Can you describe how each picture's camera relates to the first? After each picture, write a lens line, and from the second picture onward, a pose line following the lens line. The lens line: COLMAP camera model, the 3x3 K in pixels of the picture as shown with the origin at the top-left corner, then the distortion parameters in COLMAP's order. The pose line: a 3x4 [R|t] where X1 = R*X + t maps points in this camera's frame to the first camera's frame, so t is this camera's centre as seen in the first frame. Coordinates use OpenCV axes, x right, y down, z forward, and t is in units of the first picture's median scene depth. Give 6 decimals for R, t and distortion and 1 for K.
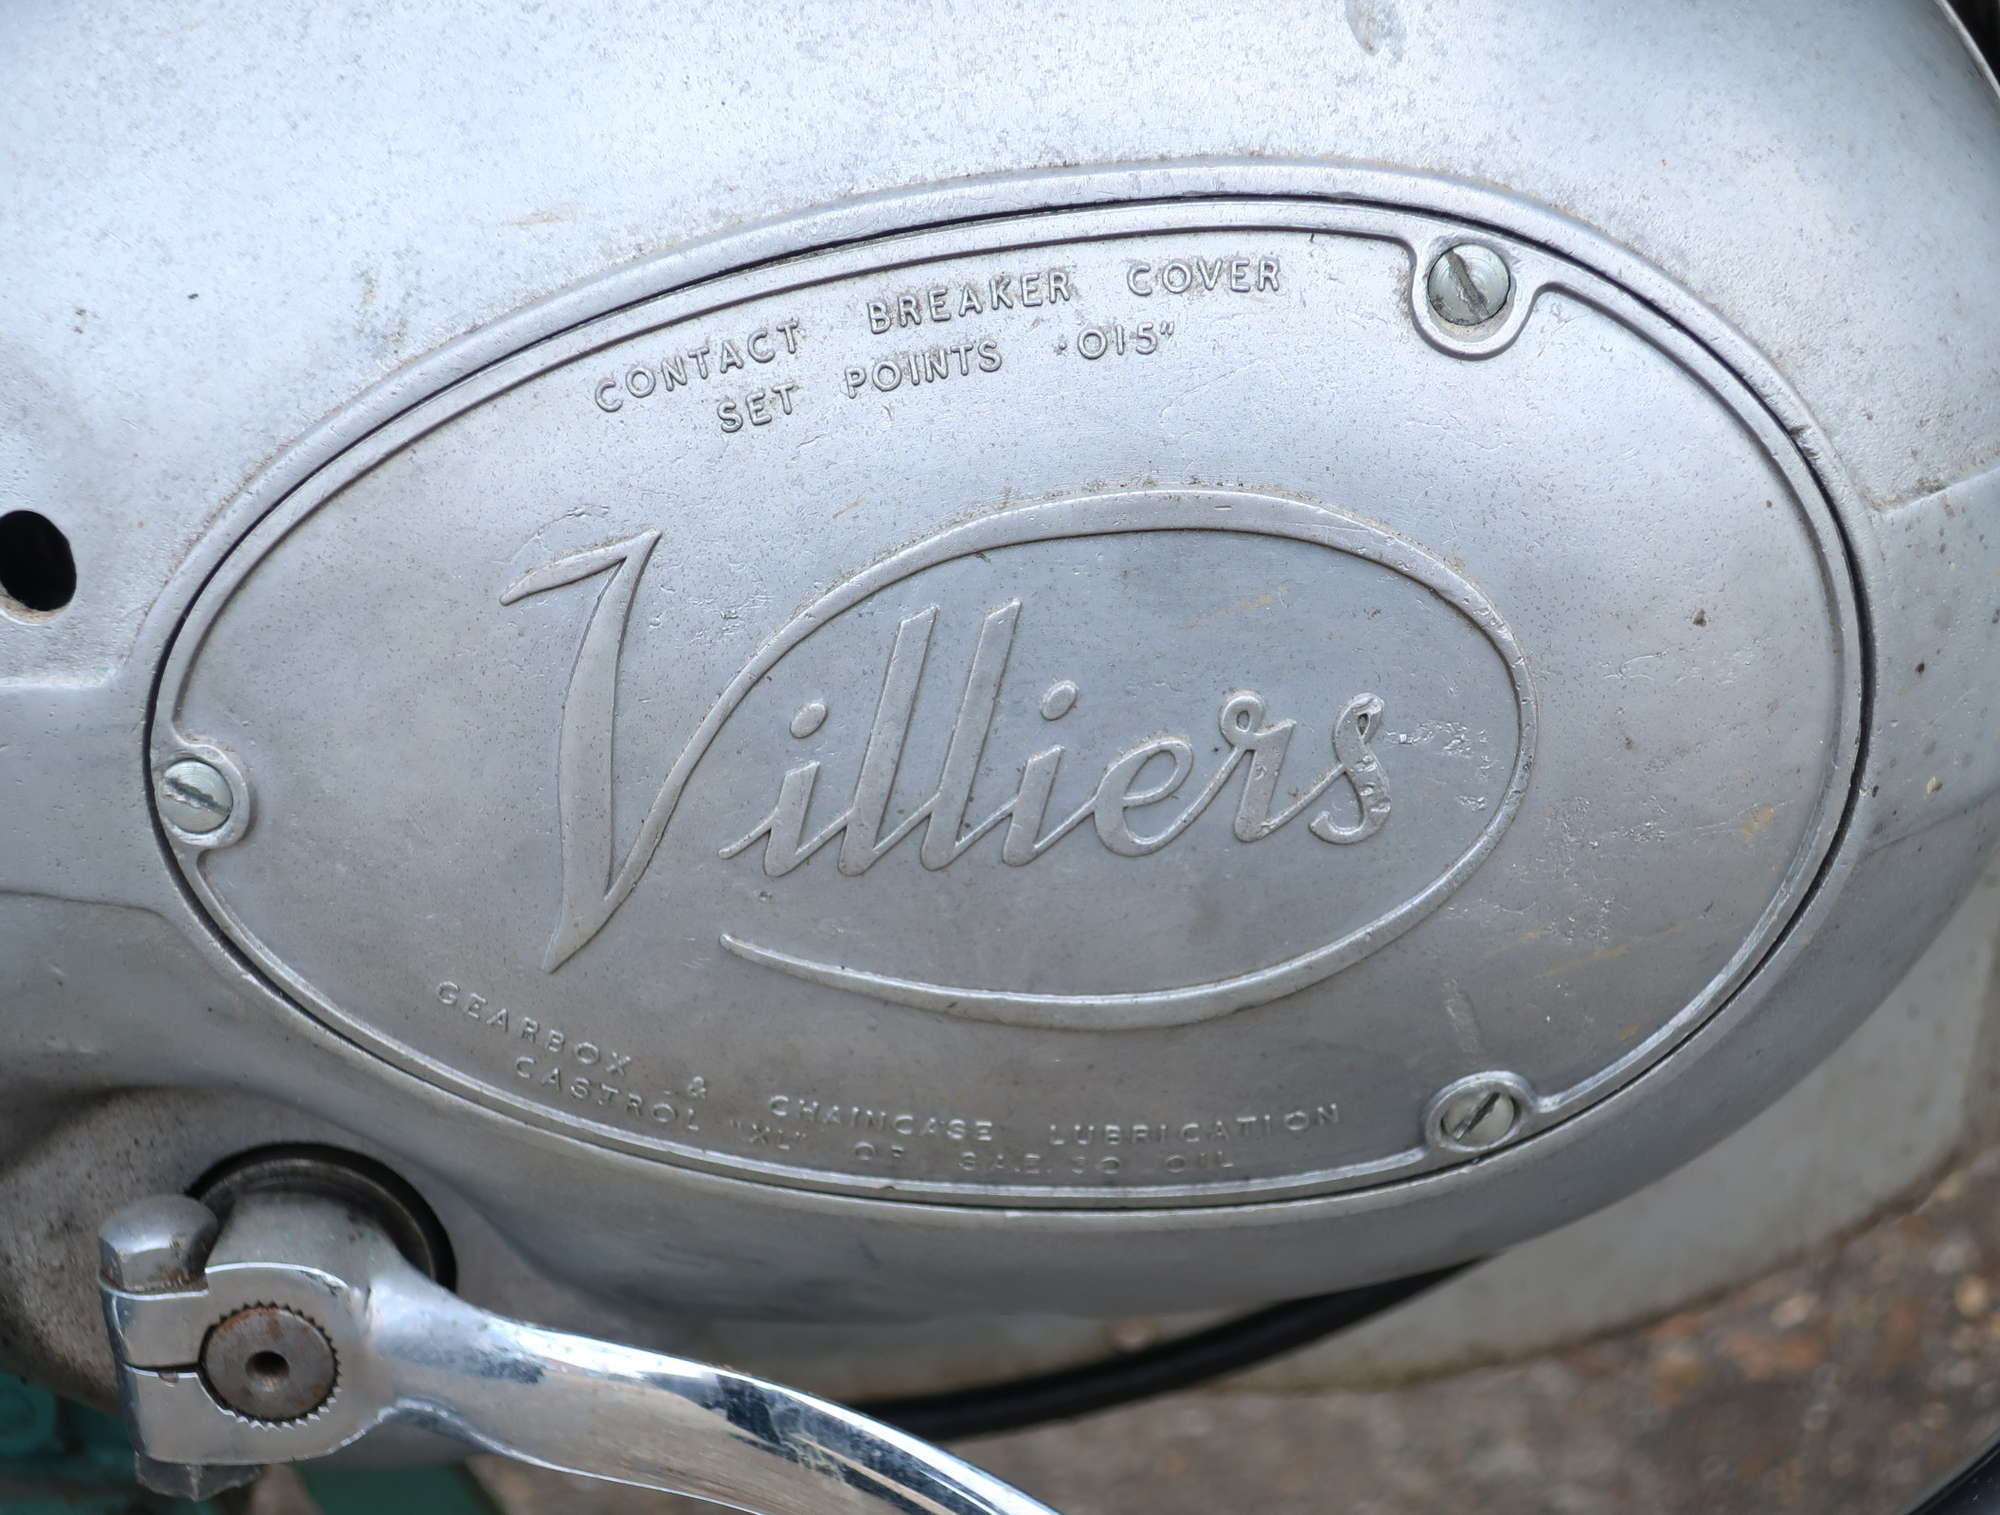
lens RADIAL K [[3152.4, 0, 1000.0], [0, 3152.4, 757.5], [0, 0, 1]] dist [-0.015248, 0.071096]
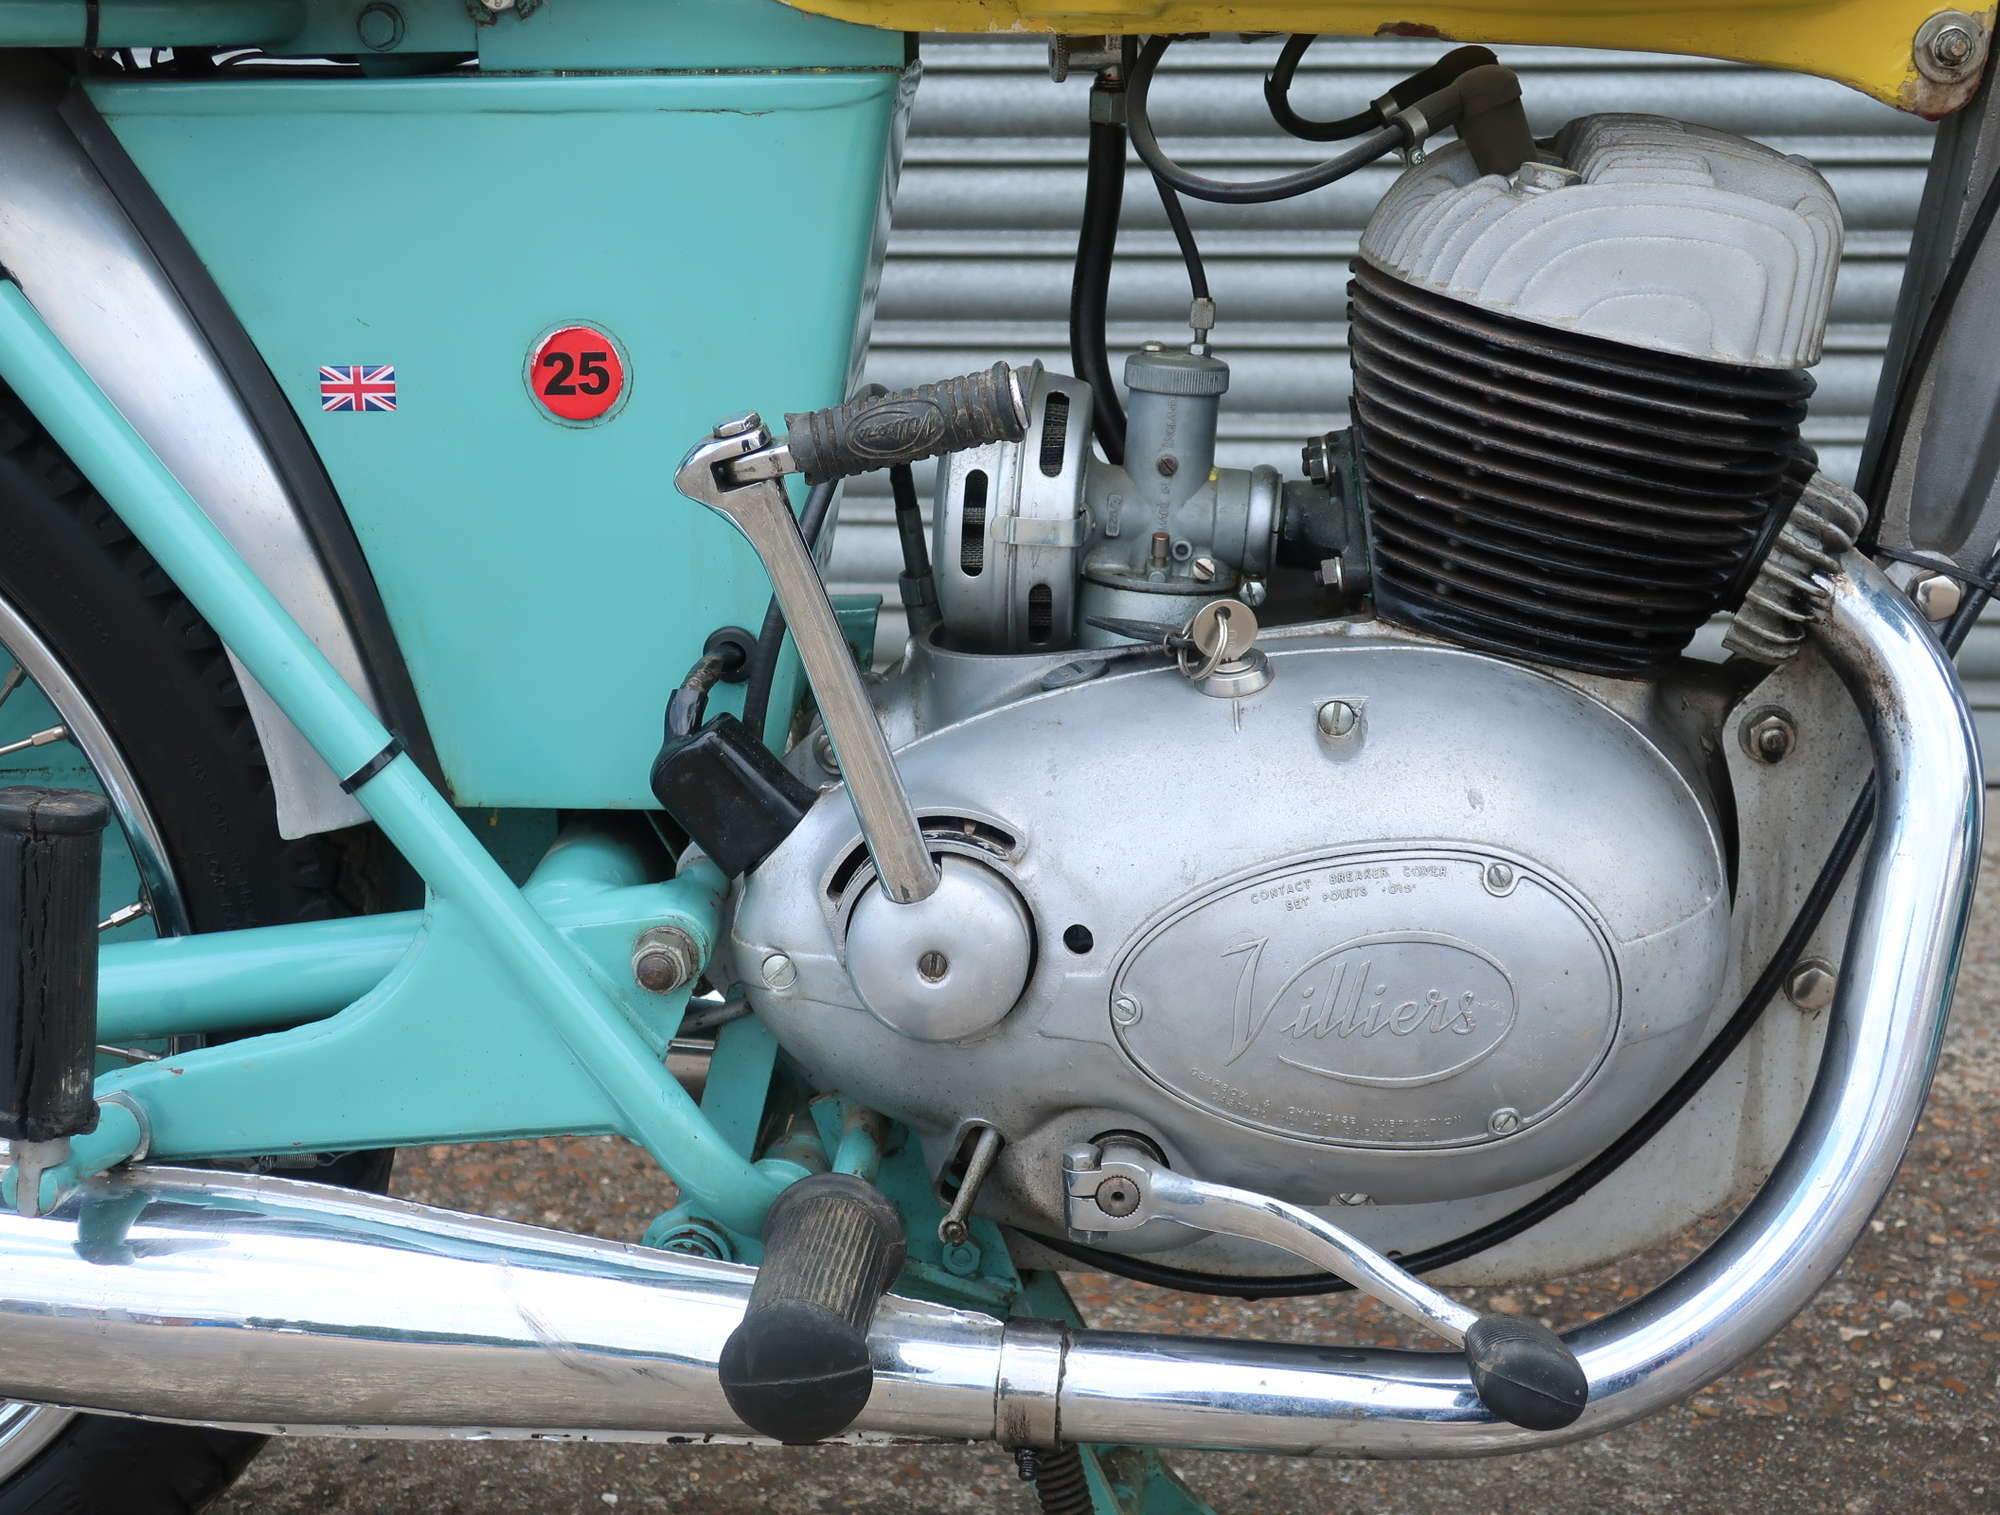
lens RADIAL K [[3152.4, 0, 1000.0], [0, 3152.4, 757.5], [0, 0, 1]] dist [-0.015248, 0.071096]
pose [[0.995676, 0.029388, -0.088118, -0.099165], [-0.039185, 0.992981, -0.111598, 0.130570], [0.084220, 0.114568, 0.989839, -2.479580]]
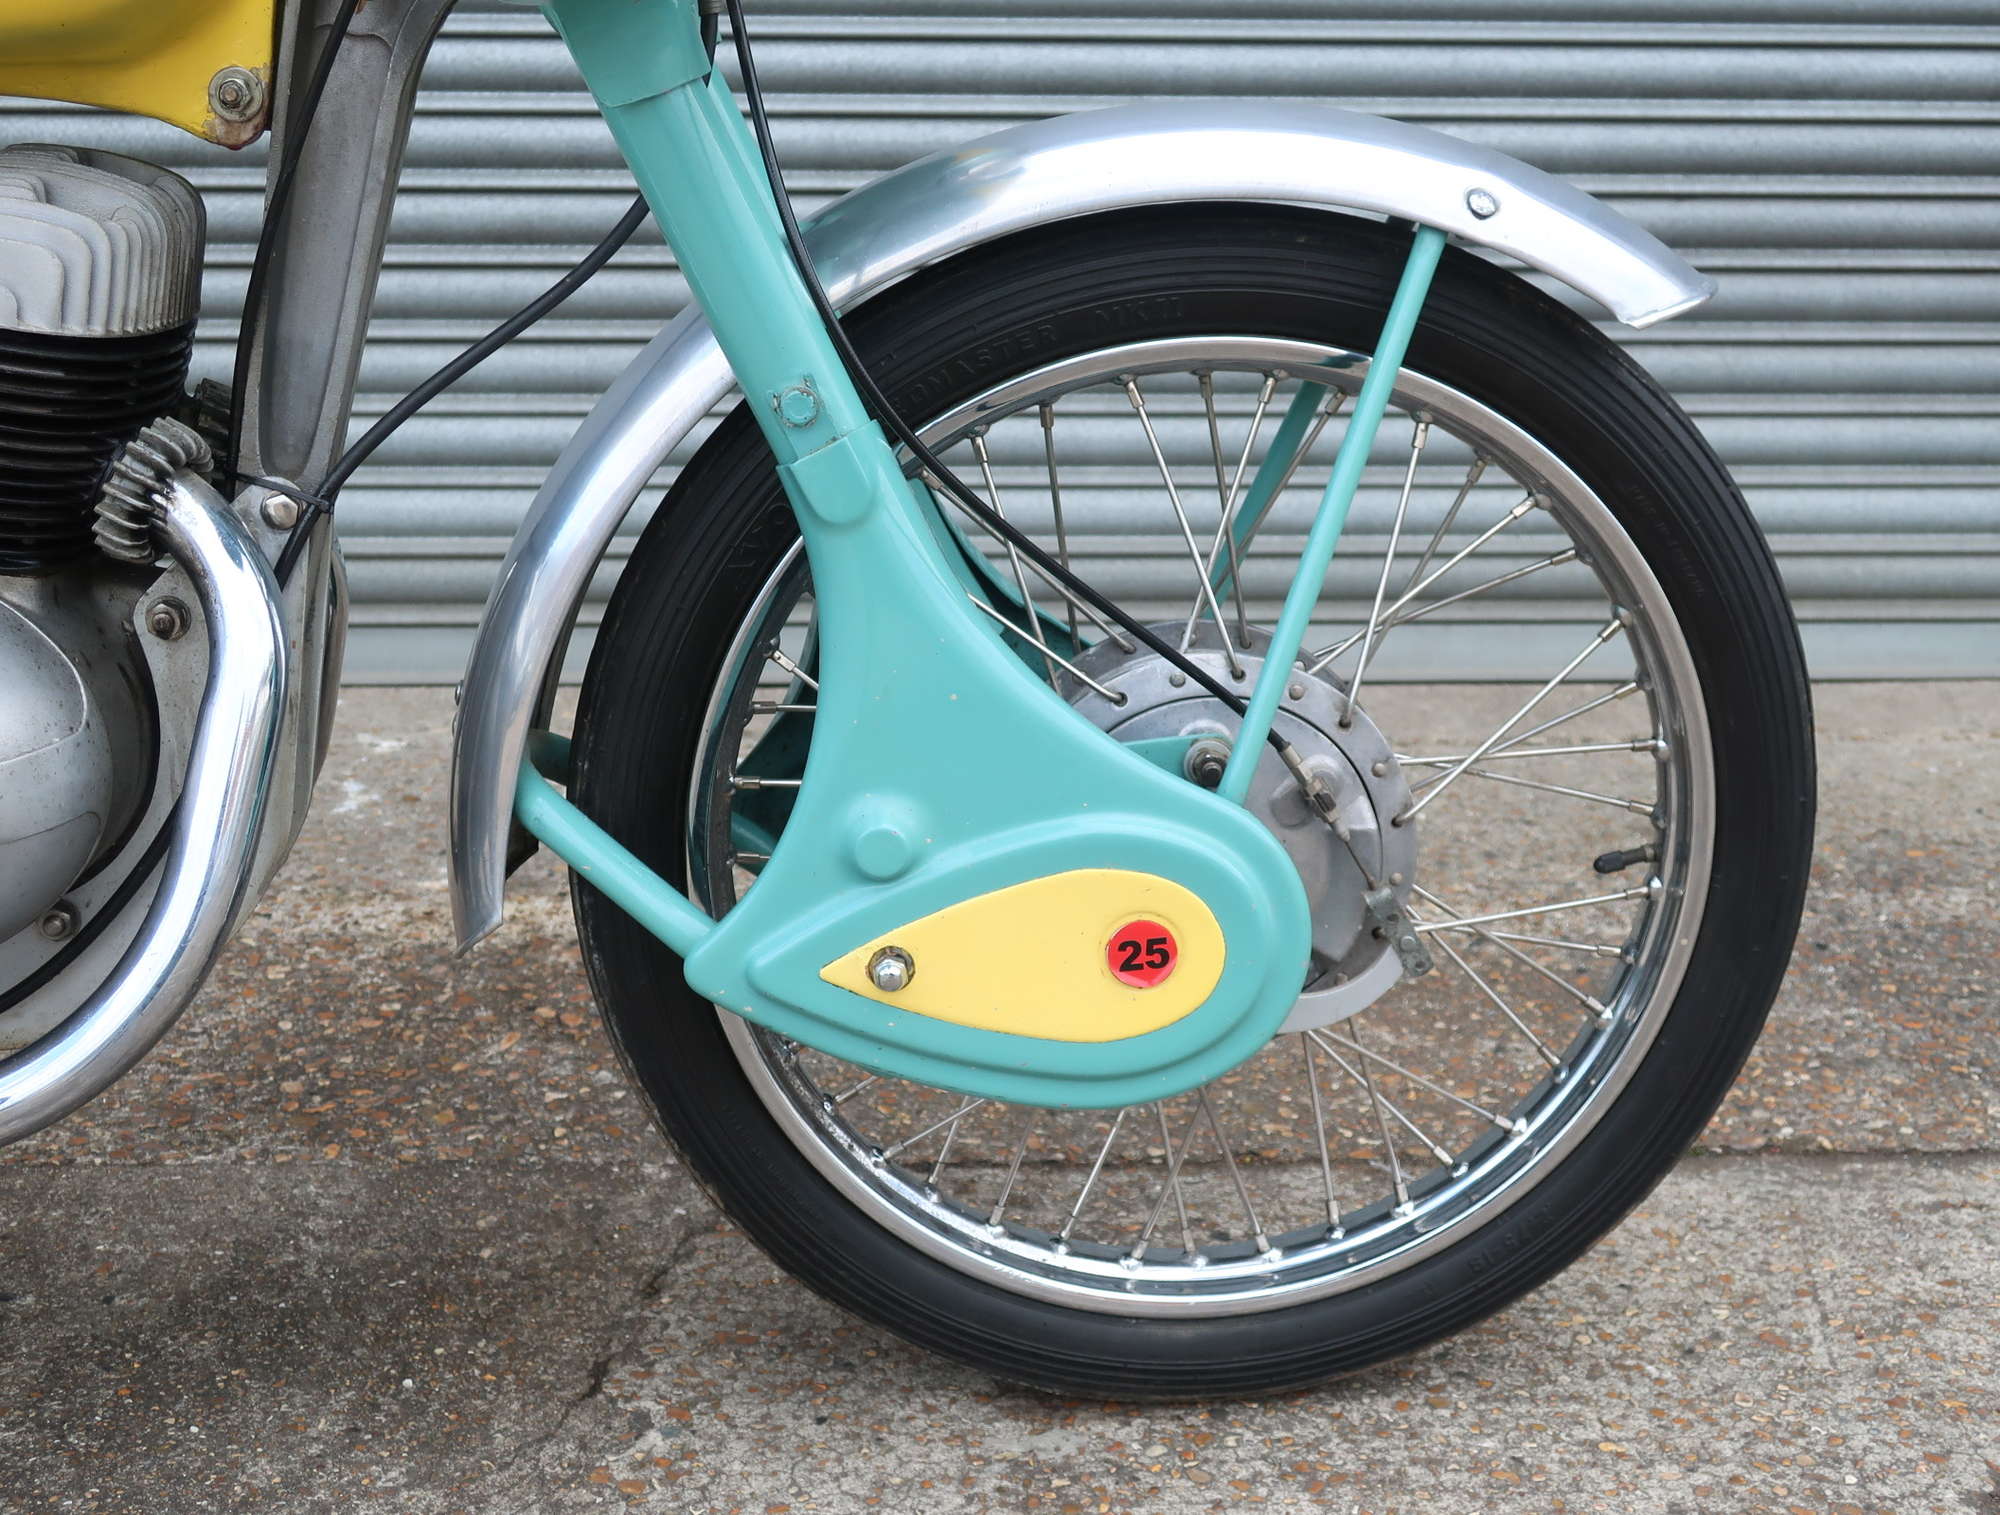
lens RADIAL K [[2667.0, 0, 1000.0], [0, 2667.0, 757.5], [0, 0, 1]] dist [0.002954, -0.024423]
pose [[0.998203, 0.008034, 0.059382, 1.571397], [-0.002453, 0.995618, -0.093480, 0.255735], [-0.059873, 0.093167, 0.993849, -2.909959]]
